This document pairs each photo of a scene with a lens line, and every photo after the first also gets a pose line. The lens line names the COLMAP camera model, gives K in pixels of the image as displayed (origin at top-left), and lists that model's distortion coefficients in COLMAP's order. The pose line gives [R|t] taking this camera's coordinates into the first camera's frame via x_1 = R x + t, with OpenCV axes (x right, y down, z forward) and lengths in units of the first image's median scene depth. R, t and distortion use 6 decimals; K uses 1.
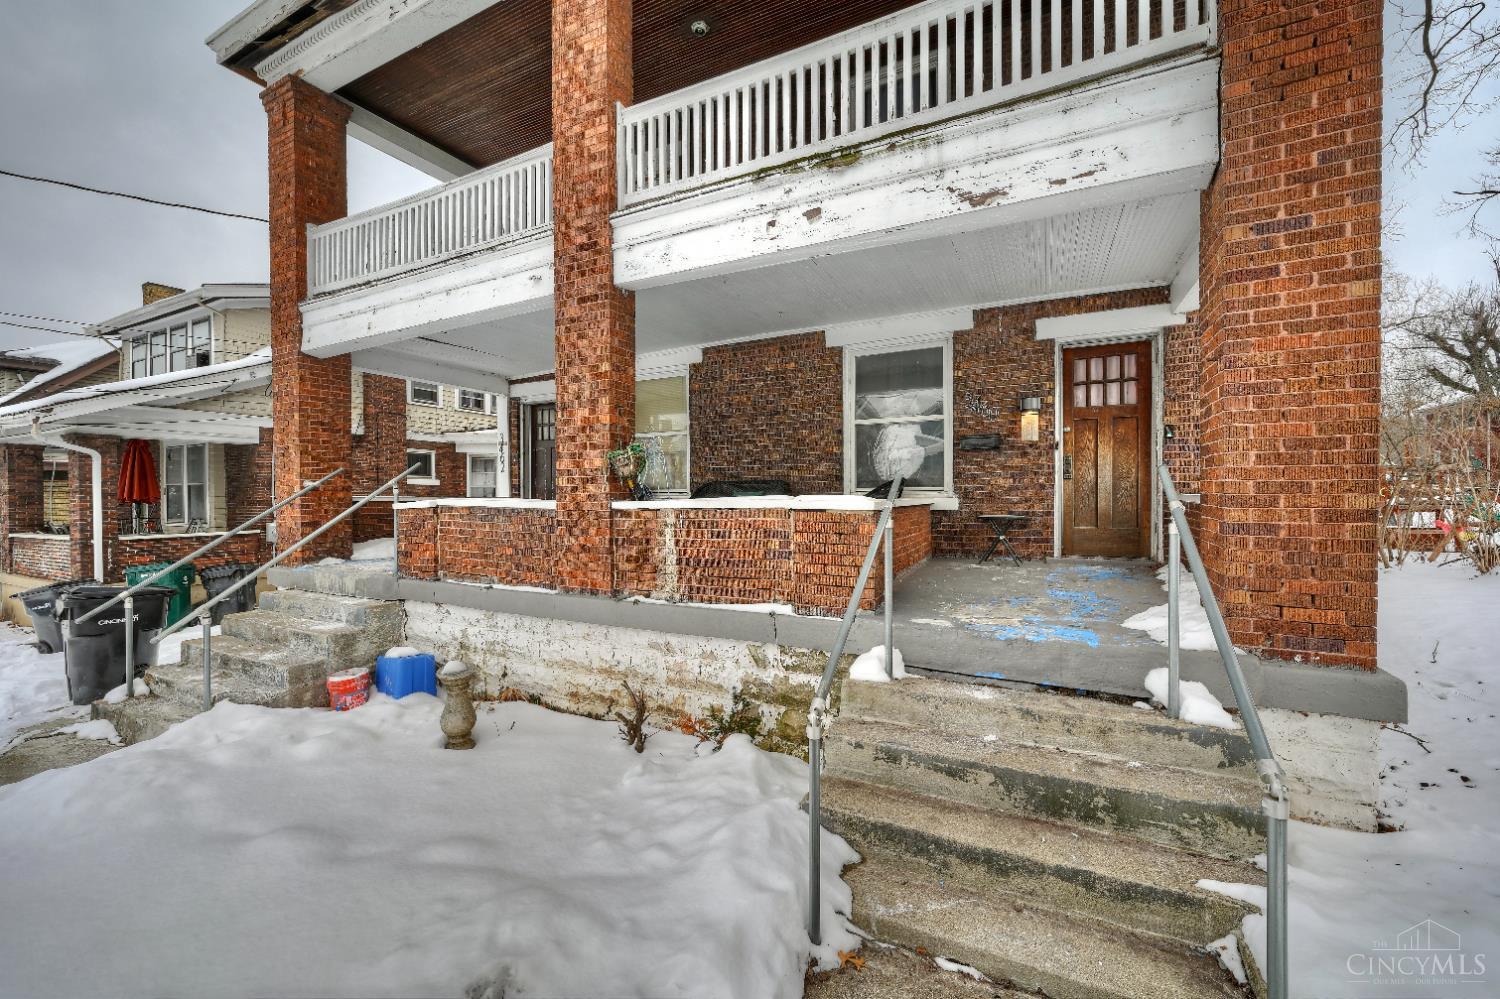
lens RADIAL K [[591.6, 0, 750.0], [0, 591.6, 499.5], [0, 0, 1]] dist [0.001369, -0.000014]
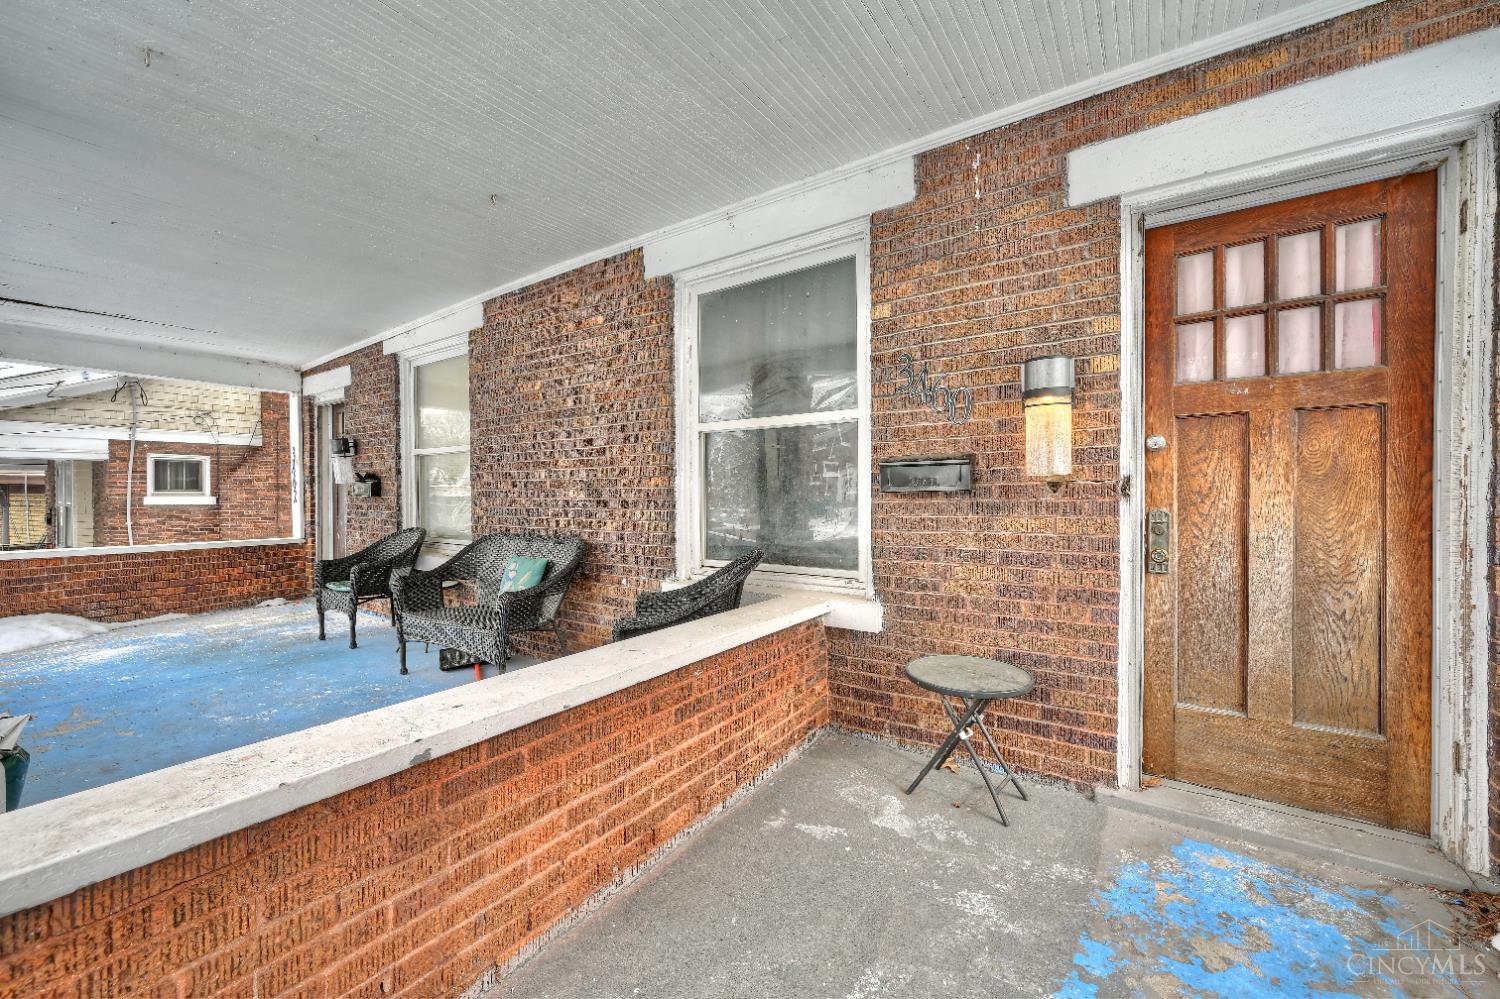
lens RADIAL K [[597.3, 0, 750.0], [0, 597.3, 499.5], [0, 0, 1]] dist [0.001176, 0.000238]
pose [[0.991350, 0.002122, -0.131226, 0.333771], [-0.002221, 0.999997, -0.000609, -0.082554], [0.131225, 0.000895, 0.991352, 0.596905]]
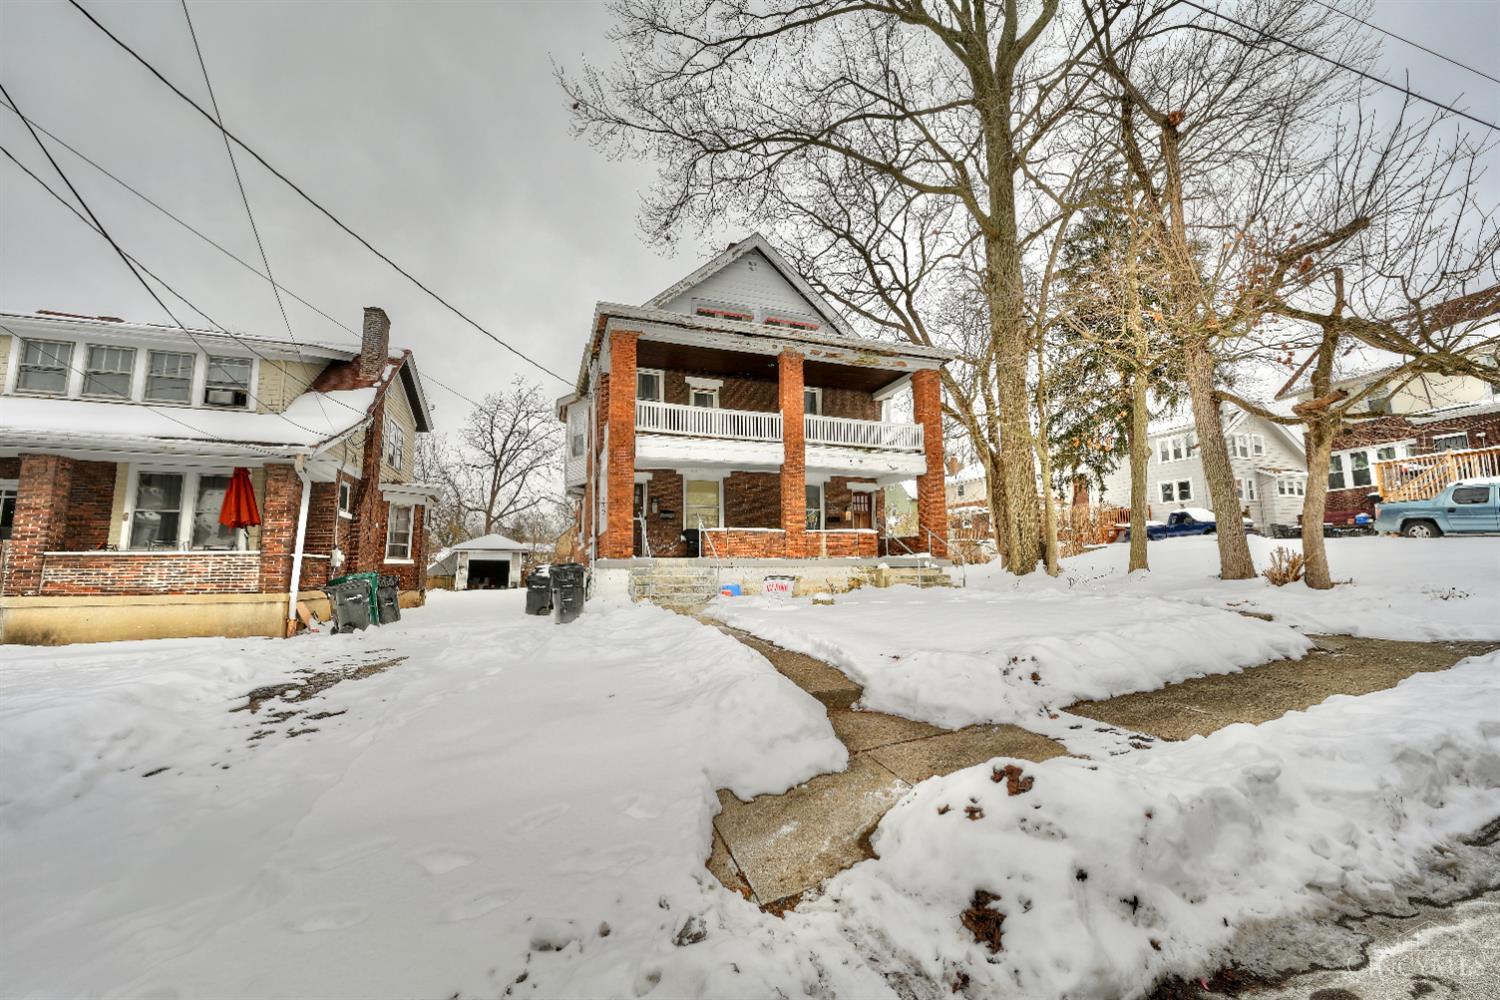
lens RADIAL K [[591.6, 0, 750.0], [0, 591.6, 500.0], [0, 0, 1]] dist [0.001369, -0.000014]
pose [[0.687779, 0.088336, 0.720525, -2.172080], [0.013213, 0.990881, -0.134093, 0.212514], [-0.725800, 0.101746, 0.680340, -0.785455]]
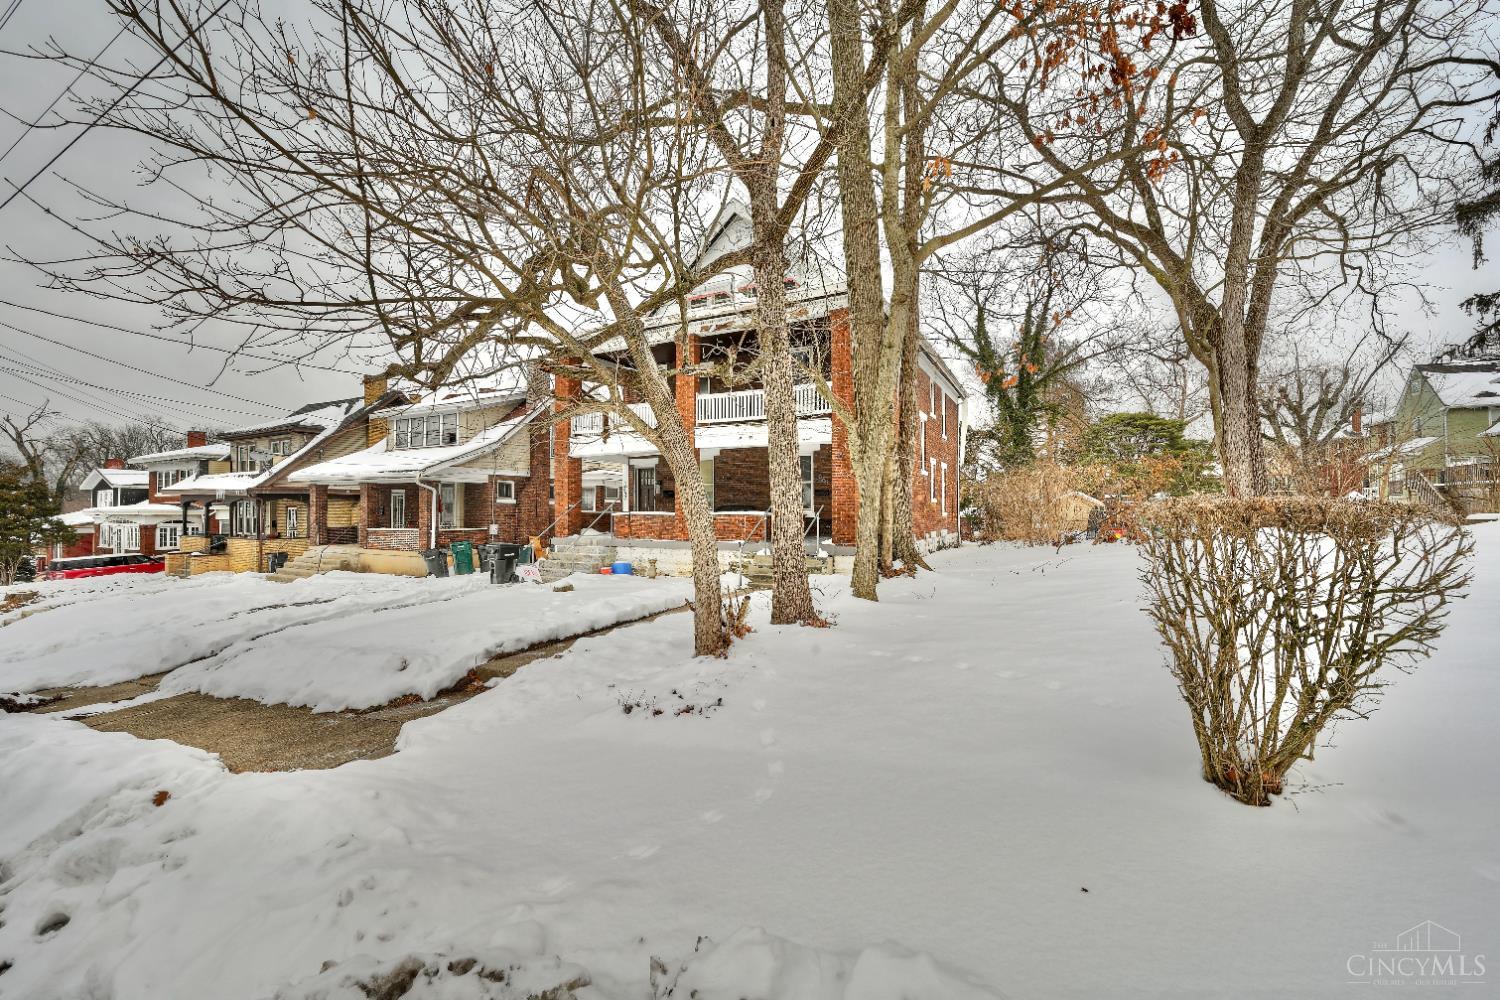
lens RADIAL K [[591.6, 0, 750.0], [0, 591.6, 500.0], [0, 0, 1]] dist [0.001369, -0.000014]
pose [[0.999793, 0.008308, -0.018597, 0.114508], [-0.008902, 0.999446, -0.032064, 0.027933], [0.018320, 0.032223, 0.999313, -1.768116]]
